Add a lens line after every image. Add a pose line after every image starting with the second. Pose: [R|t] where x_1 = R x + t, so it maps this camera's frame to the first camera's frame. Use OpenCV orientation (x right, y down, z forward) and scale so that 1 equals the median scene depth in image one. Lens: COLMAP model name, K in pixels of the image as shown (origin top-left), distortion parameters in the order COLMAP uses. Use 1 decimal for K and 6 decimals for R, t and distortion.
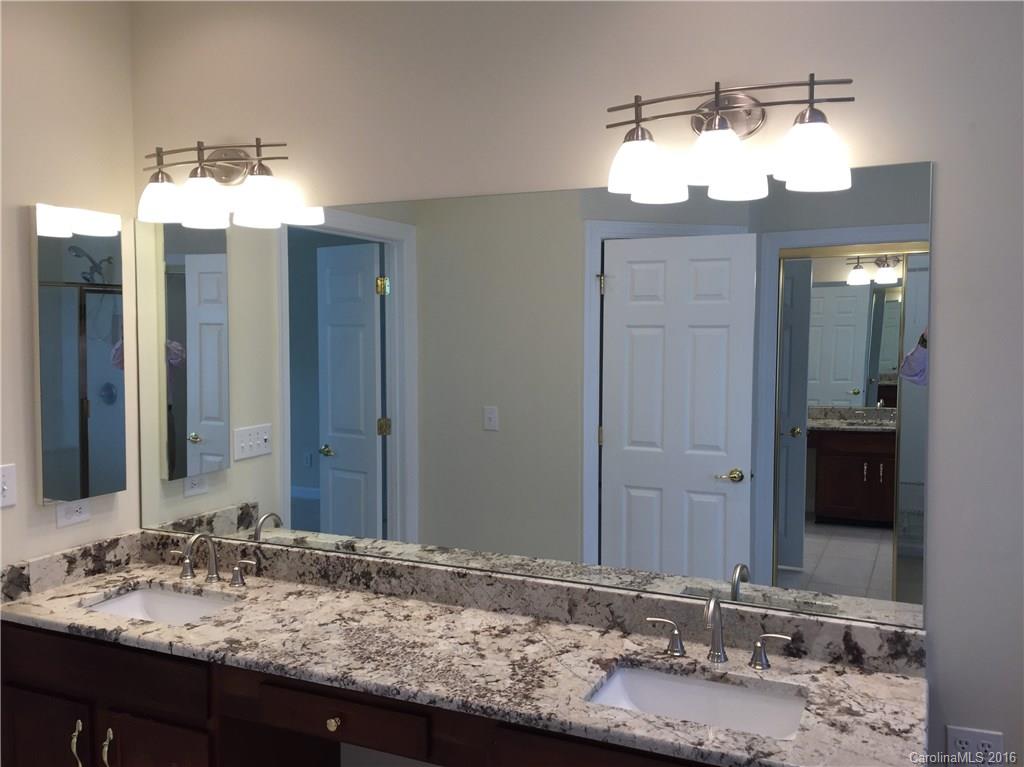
lens RADIAL K [[886.0, 0, 512.3], [0, 886.0, 379.1], [0, 0, 1]] dist [0.007905, -0.022118]
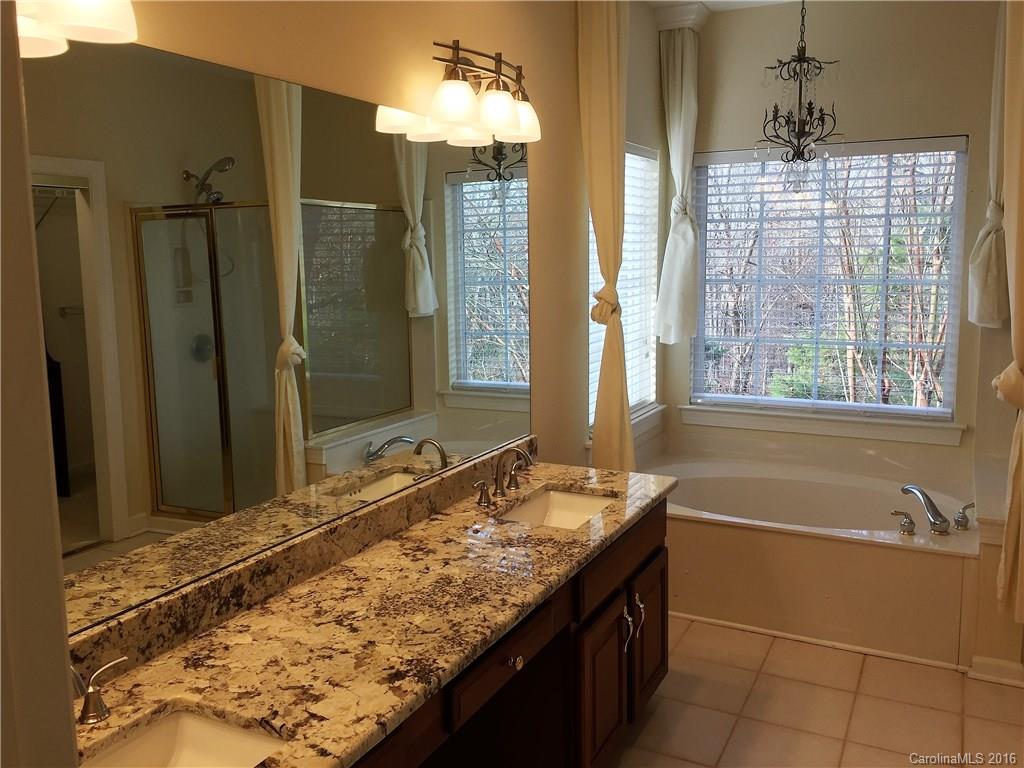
lens RADIAL K [[886.0, 0, 510.1], [0, 886.0, 383.6], [0, 0, 1]] dist [0.007905, -0.022118]
pose [[0.058533, -0.154018, 0.986333, -0.949183], [0.093018, 0.984570, 0.148223, -0.038237], [-0.993942, 0.083071, 0.071956, 0.799488]]
